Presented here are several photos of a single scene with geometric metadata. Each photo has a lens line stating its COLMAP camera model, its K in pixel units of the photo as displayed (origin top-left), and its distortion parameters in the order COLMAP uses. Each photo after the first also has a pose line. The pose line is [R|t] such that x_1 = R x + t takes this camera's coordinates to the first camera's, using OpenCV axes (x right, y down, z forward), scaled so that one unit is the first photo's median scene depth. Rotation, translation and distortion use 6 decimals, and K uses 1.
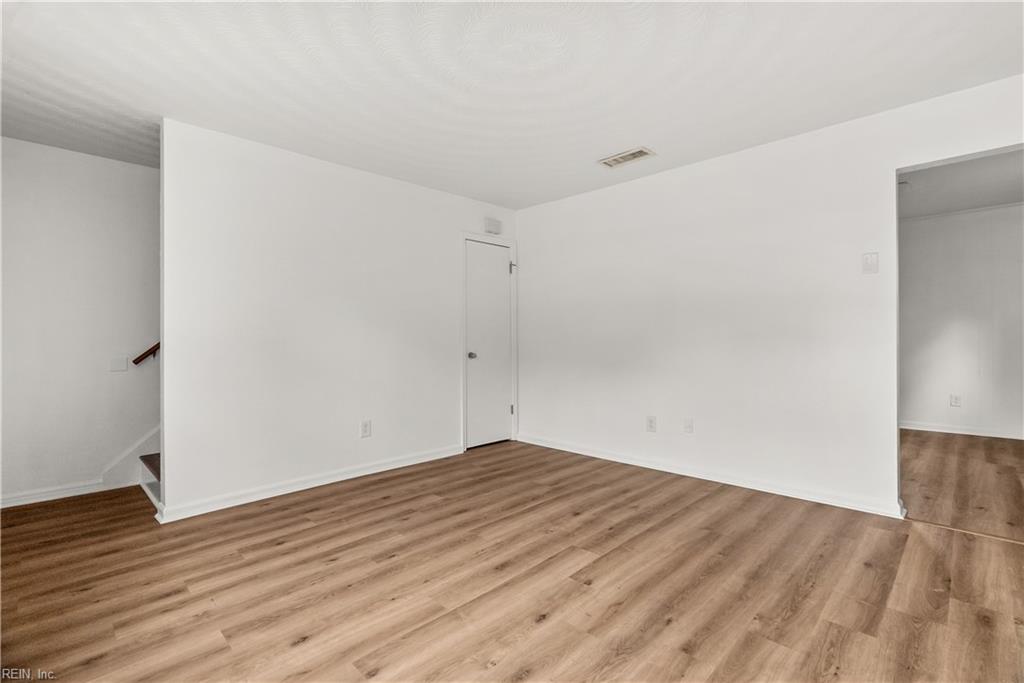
lens RADIAL K [[467.7, 0, 510.2], [0, 467.7, 339.8], [0, 0, 1]] dist [-0.011117, 0.001064]
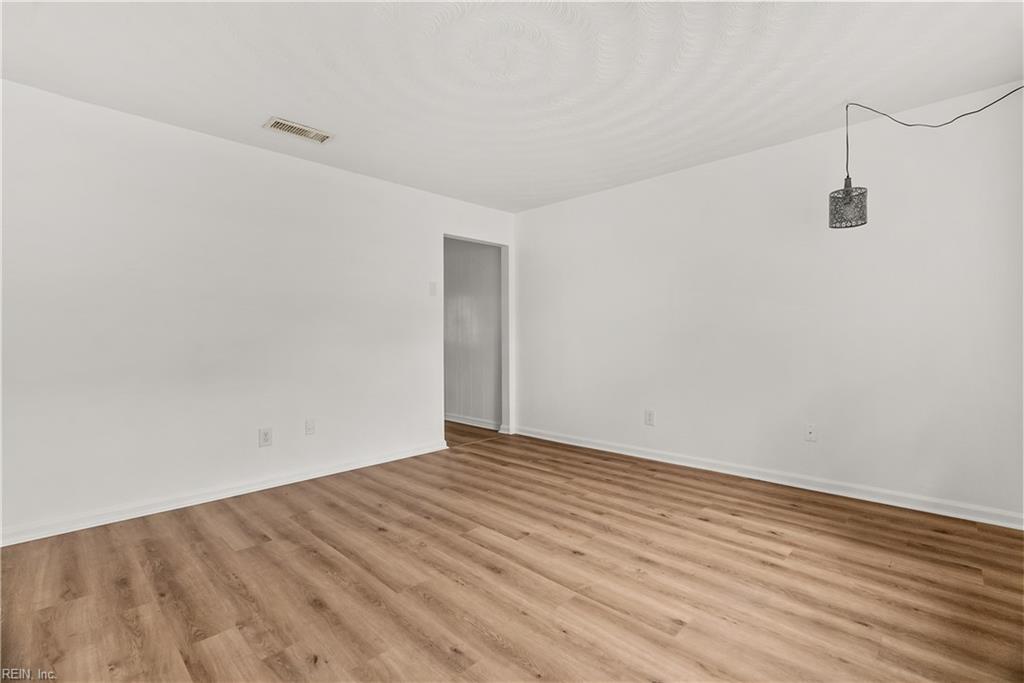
lens RADIAL K [[467.7, 0, 510.3], [0, 467.7, 339.9], [0, 0, 1]] dist [-0.011117, 0.001064]
pose [[-0.010740, -0.000244, 0.999942, -0.823253], [0.009231, 0.999957, 0.000343, 0.005759], [-0.999900, 0.009234, -0.010737, 0.809634]]
